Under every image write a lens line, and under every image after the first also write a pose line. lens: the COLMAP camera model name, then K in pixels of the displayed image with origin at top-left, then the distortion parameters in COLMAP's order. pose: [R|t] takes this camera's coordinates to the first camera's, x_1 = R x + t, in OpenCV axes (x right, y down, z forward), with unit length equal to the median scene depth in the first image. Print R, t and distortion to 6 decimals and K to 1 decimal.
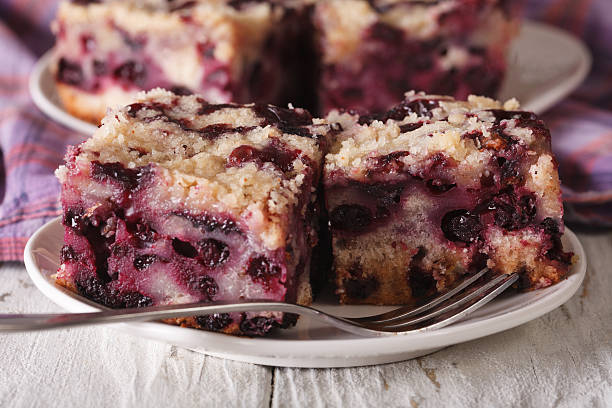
lens RADIAL K [[2130.7, 0, 306.0], [0, 2130.7, 204.0], [0, 0, 1]] dist [-0.105490, 0.876646]
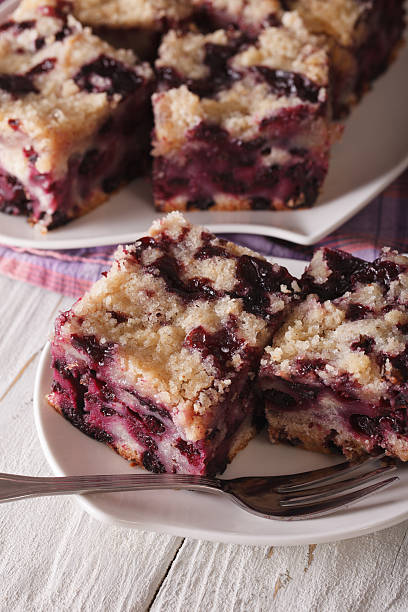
lens RADIAL K [[2130.7, 0, 204.0], [0, 2130.7, 306.0], [0, 0, 1]] dist [-0.105490, 0.876646]
pose [[0.943547, 0.200793, -0.263441, 0.295272], [-0.069746, 0.897926, 0.434586, -0.576500], [0.323813, -0.391678, 0.861240, -0.046901]]
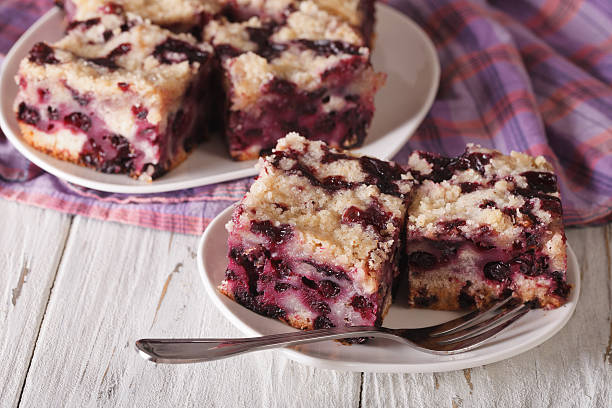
lens RADIAL K [[2059.7, 0, 306.0], [0, 2059.7, 204.0], [0, 0, 1]] dist [-0.160826, 0.425814]
pose [[0.997353, 0.072266, -0.008012, -0.051264], [-0.068162, 0.967643, 0.242941, -0.375060], [0.025309, -0.241751, 0.970008, -0.375683]]
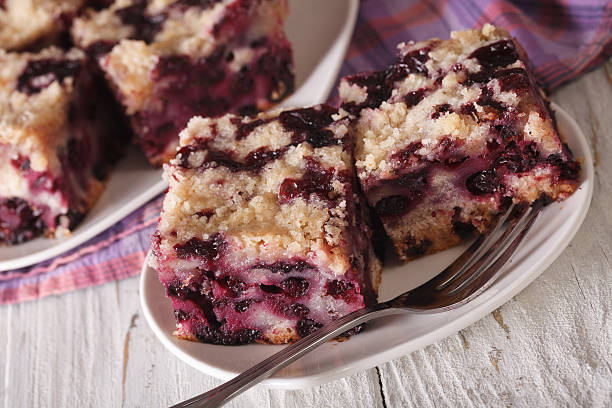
lens RADIAL K [[2130.7, 0, 306.0], [0, 2130.7, 204.0], [0, 0, 1]] dist [-0.105490, 0.876646]
pose [[0.944170, -0.319736, -0.079448, 0.071083], [0.329003, 0.902354, 0.278415, -0.344907], [-0.017329, -0.289010, 0.957169, -0.137171]]
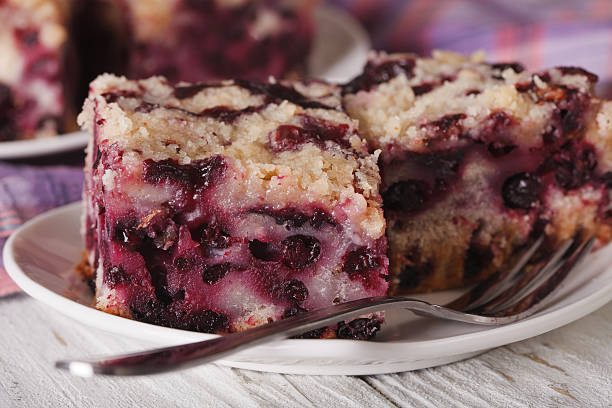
lens RADIAL K [[2265.0, 0, 306.0], [0, 2265.0, 204.0], [0, 0, 1]] dist [-0.036484, 0.285485]
pose [[0.919649, -0.112097, 0.376404, -0.371023], [0.113813, 0.993343, 0.017754, -0.011498], [-0.375889, 0.026512, 0.926285, 0.158435]]
